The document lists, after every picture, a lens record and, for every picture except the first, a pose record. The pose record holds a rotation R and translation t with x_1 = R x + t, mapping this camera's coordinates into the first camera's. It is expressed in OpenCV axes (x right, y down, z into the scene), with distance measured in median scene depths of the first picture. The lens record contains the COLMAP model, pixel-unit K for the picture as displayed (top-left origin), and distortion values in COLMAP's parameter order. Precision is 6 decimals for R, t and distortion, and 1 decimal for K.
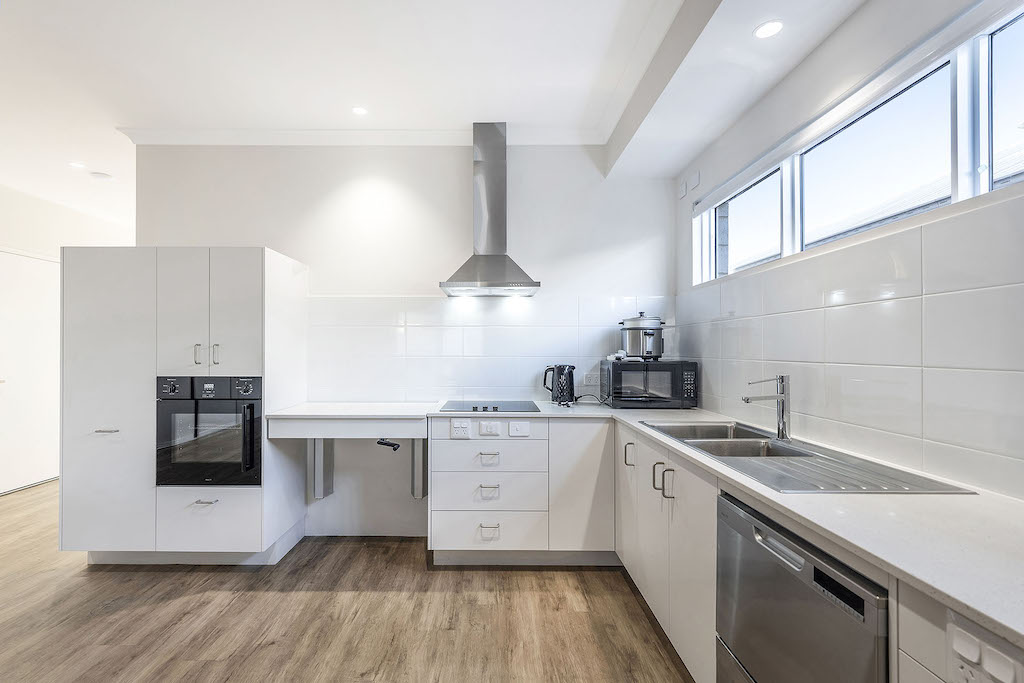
lens RADIAL K [[436.9, 0, 557.1], [0, 436.9, 353.0], [0, 0, 1]] dist [0.000606, 0.000181]
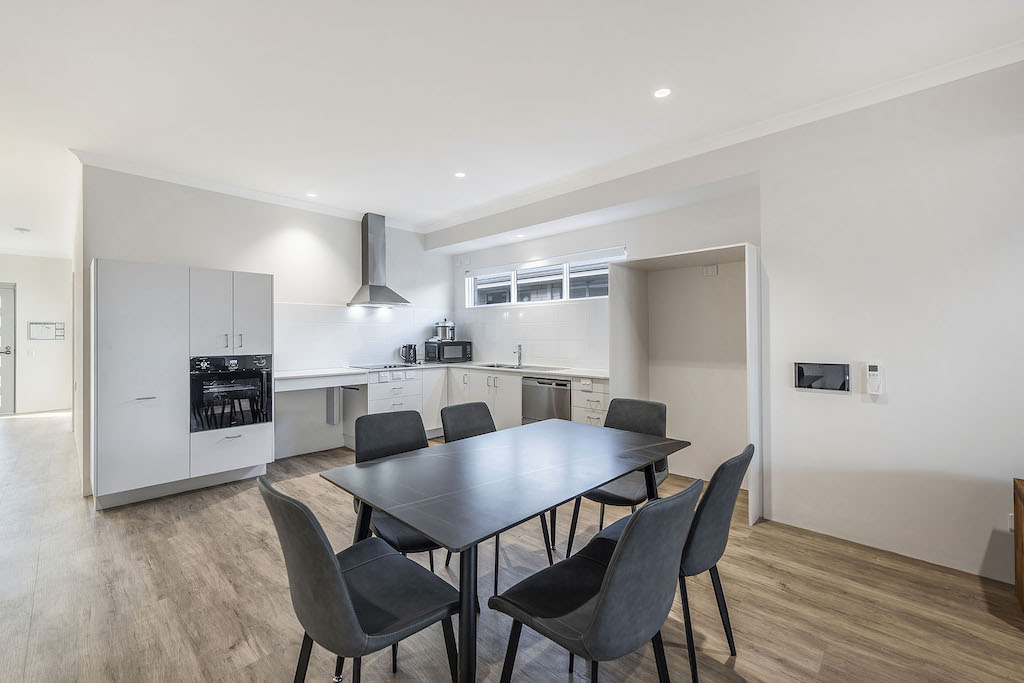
lens RADIAL K [[457.4, 0, 470.0], [0, 457.4, 324.3], [0, 0, 1]] dist [0.000687, 0.000274]
pose [[0.735310, 0.011801, 0.677628, -1.316518], [0.006404, 0.999683, -0.024359, -0.011810], [-0.677700, 0.022250, 0.735002, -0.776497]]
